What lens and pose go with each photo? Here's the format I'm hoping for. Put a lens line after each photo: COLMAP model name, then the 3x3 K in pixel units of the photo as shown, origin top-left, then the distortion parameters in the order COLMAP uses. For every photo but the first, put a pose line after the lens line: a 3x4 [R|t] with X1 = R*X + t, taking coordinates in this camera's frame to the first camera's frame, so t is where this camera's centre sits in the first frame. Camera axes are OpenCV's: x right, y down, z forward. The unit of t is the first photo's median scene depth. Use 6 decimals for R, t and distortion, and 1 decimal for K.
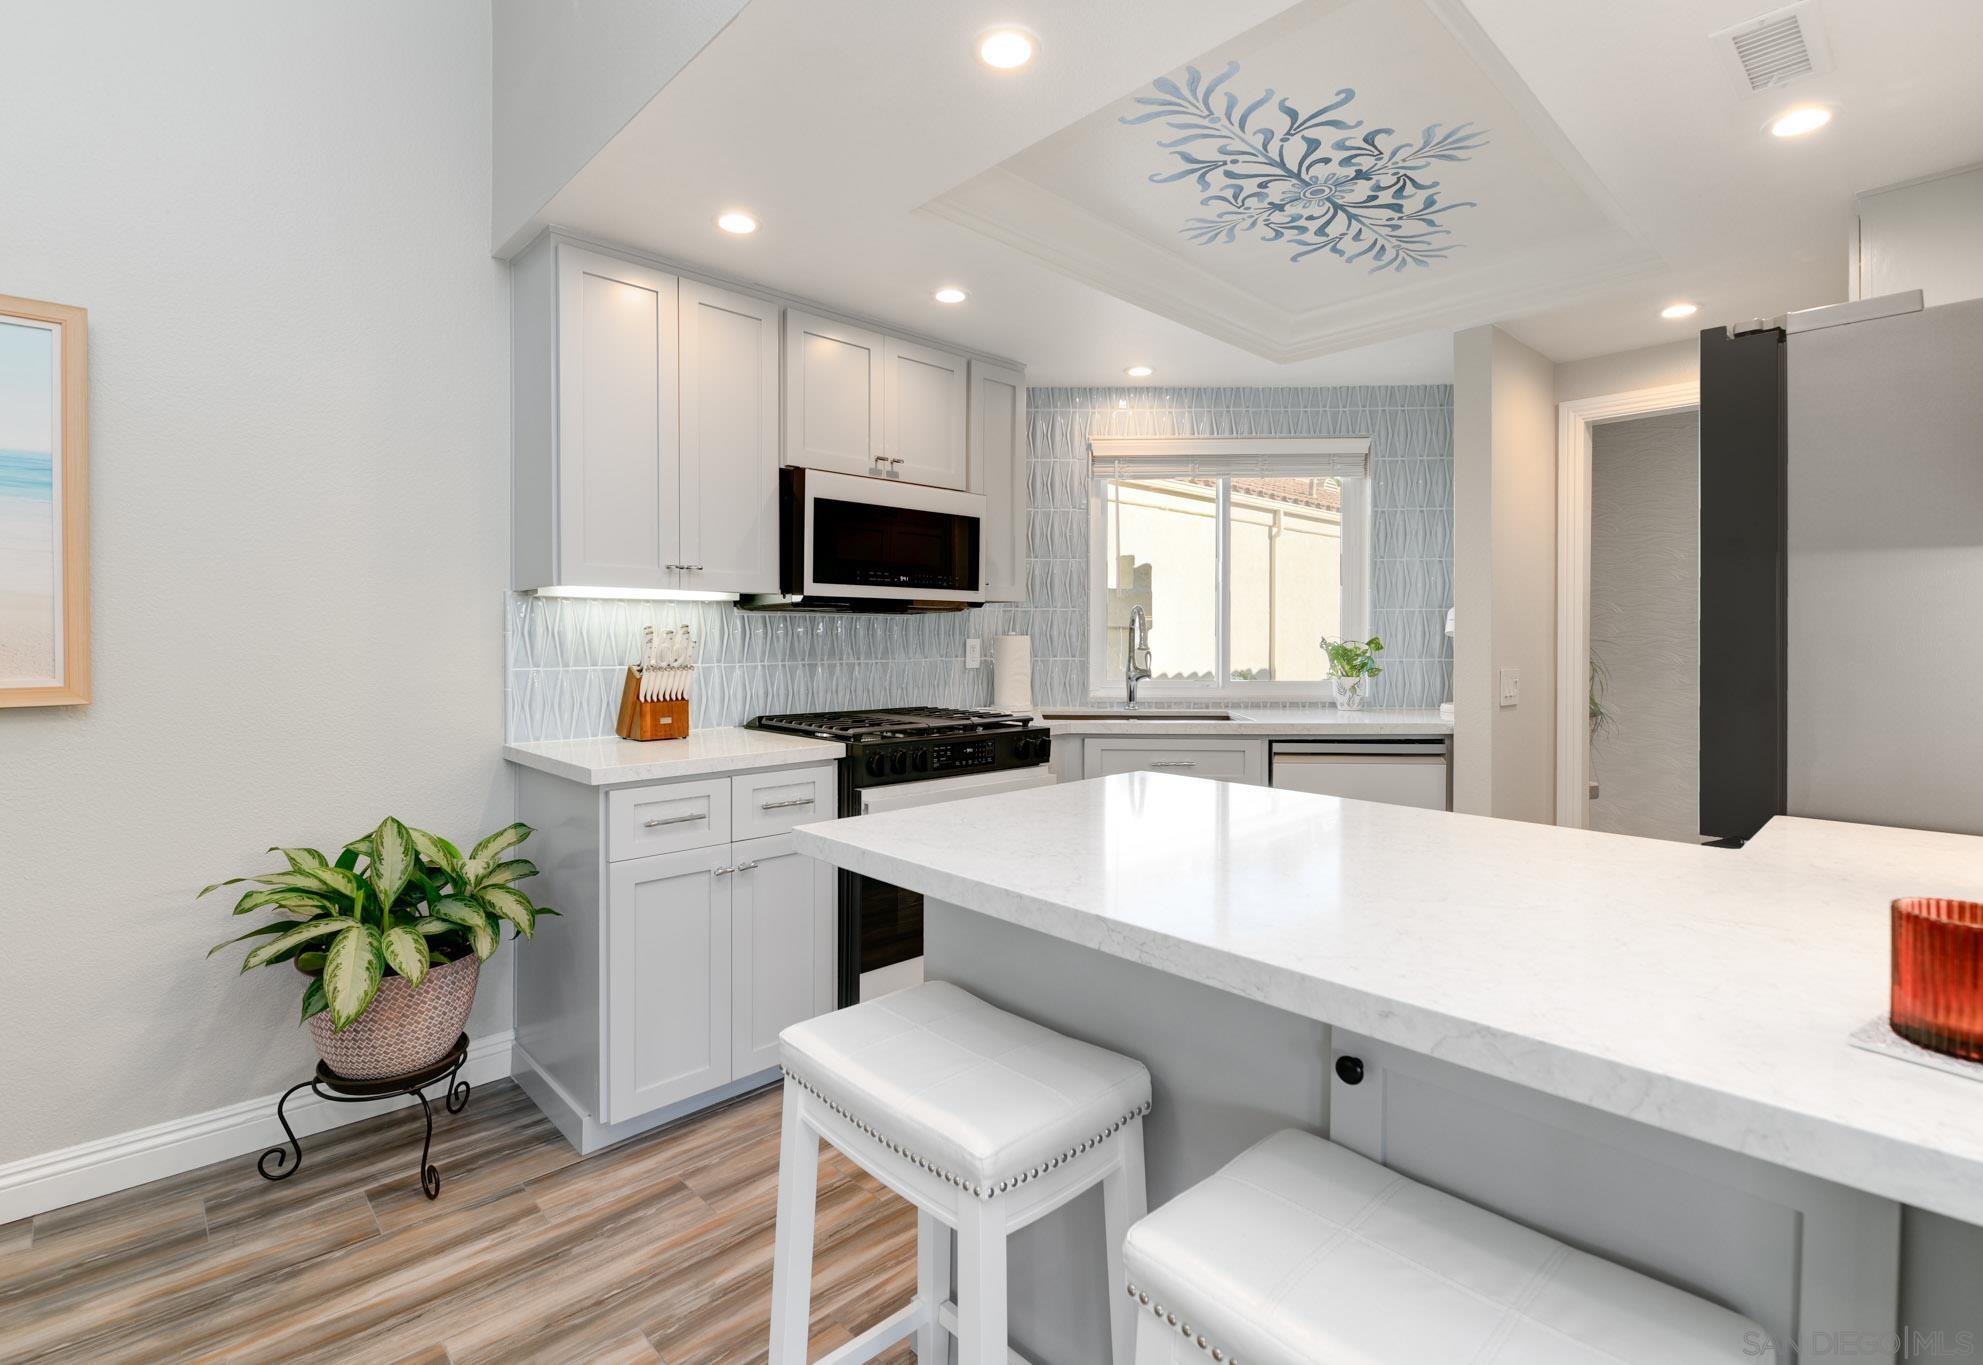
lens RADIAL K [[906.3, 0, 991.6], [0, 906.3, 644.2], [0, 0, 1]] dist [0.002579, -0.006307]
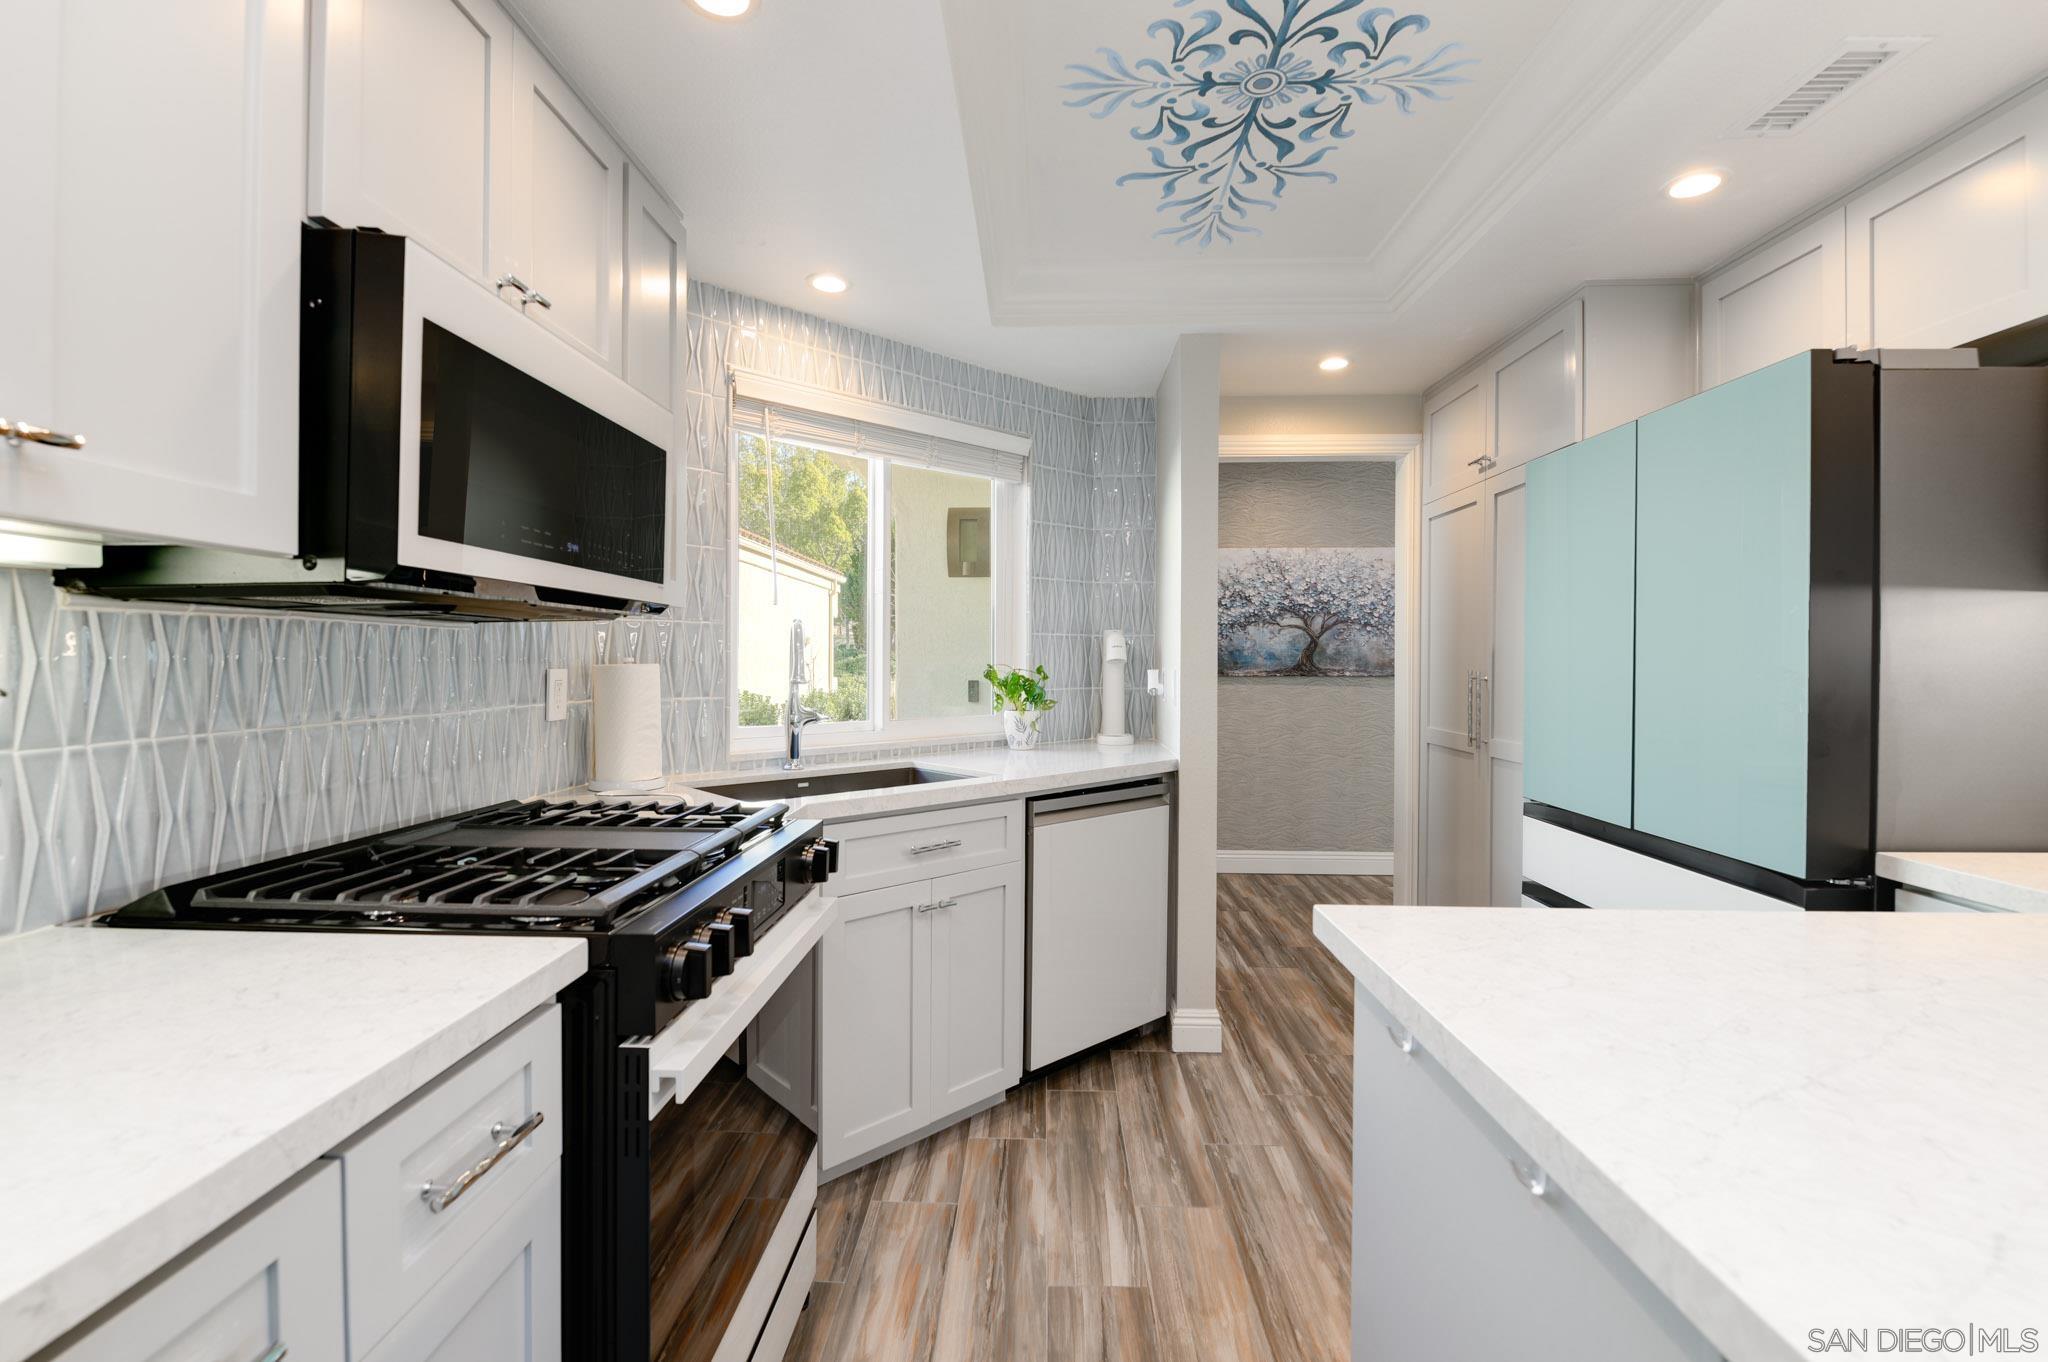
lens RADIAL K [[884.8, 0, 998.4], [0, 884.8, 666.4], [0, 0, 1]] dist [0.001461, -0.009265]
pose [[0.722733, -0.003157, 0.691120, -0.358521], [0.002293, 0.999995, 0.002169, -0.014109], [-0.691123, 0.000017, 0.722737, 0.706256]]
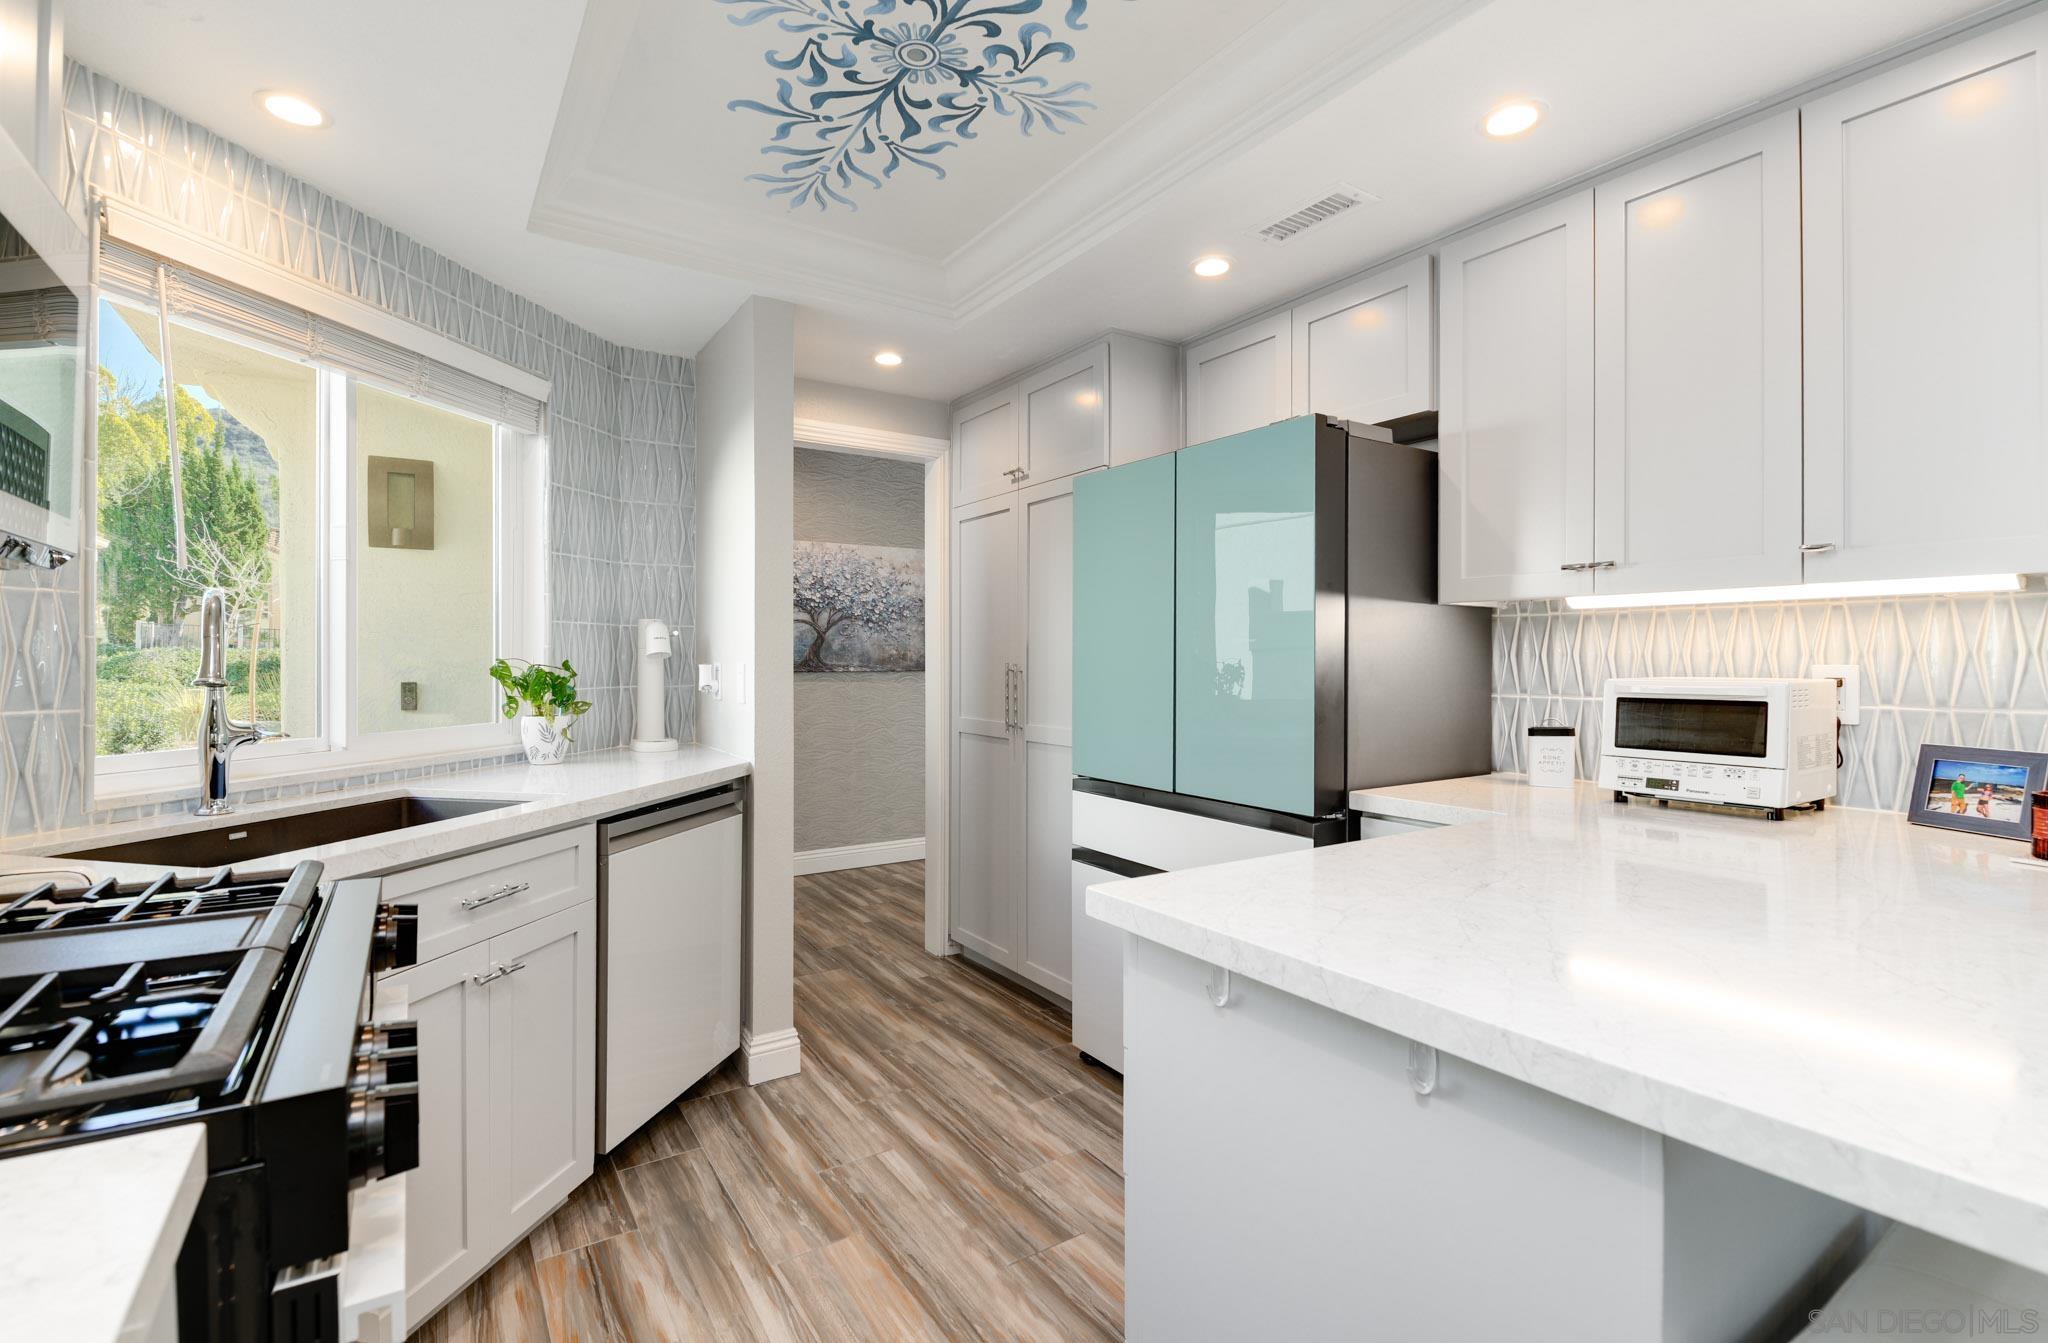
lens RADIAL K [[921.3, 0, 1003.1], [0, 921.3, 663.8], [0, 0, 1]] dist [0.001356, -0.009885]
pose [[0.185773, -0.004430, 0.982583, -0.415933], [0.007014, 0.999970, 0.003182, -0.006837], [-0.982568, 0.006301, 0.185798, 0.908454]]
